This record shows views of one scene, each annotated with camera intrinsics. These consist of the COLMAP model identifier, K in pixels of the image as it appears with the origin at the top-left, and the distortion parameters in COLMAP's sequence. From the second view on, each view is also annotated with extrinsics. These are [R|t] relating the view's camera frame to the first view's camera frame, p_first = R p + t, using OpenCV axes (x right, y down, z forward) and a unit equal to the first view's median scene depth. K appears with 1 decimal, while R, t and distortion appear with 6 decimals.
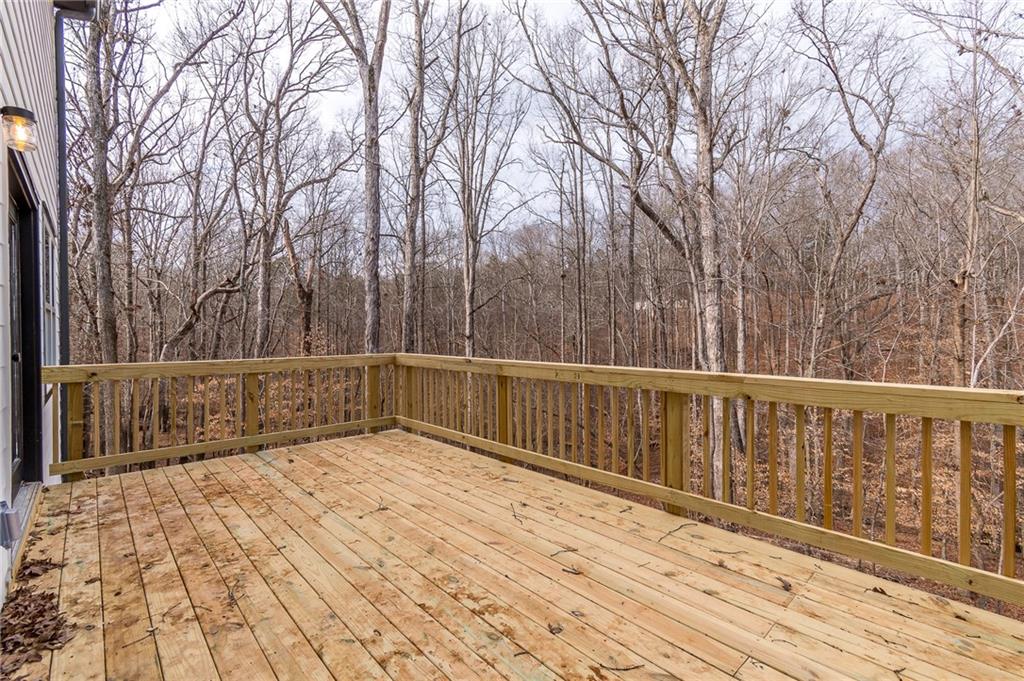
lens RADIAL K [[459.8, 0, 512.9], [0, 459.8, 336.7], [0, 0, 1]] dist [0.002722, -0.002192]
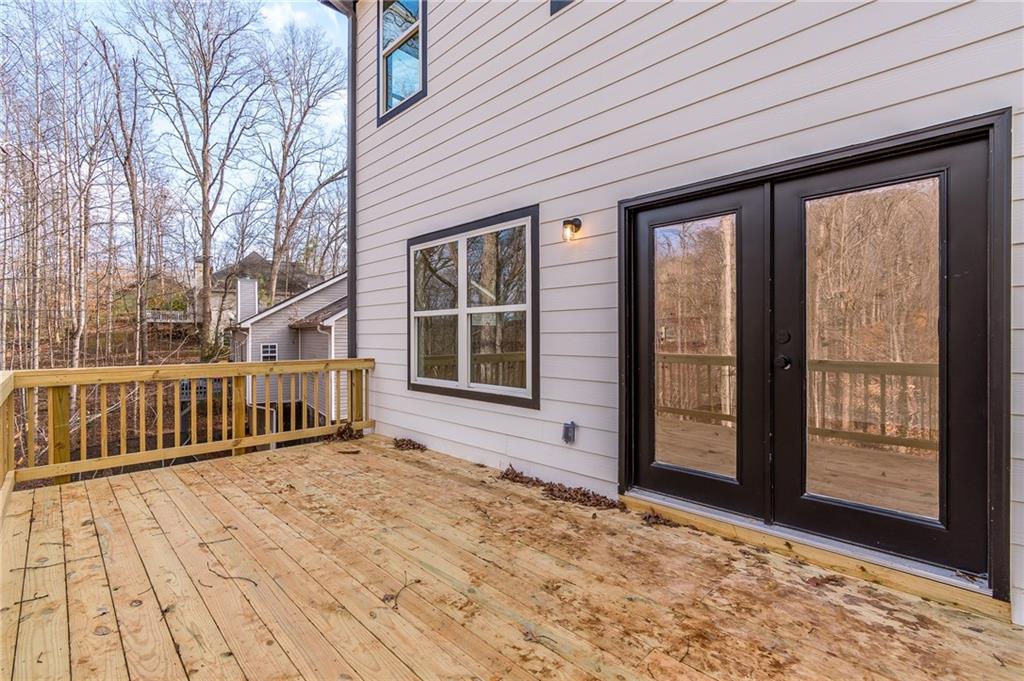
lens RADIAL K [[459.8, 0, 511.0], [0, 459.8, 337.2], [0, 0, 1]] dist [0.002722, -0.002192]
pose [[-0.999275, 0.006090, -0.037585, -0.558319], [0.005636, 0.999910, 0.012161, -0.022385], [0.037656, 0.011941, -0.999219, 2.147631]]
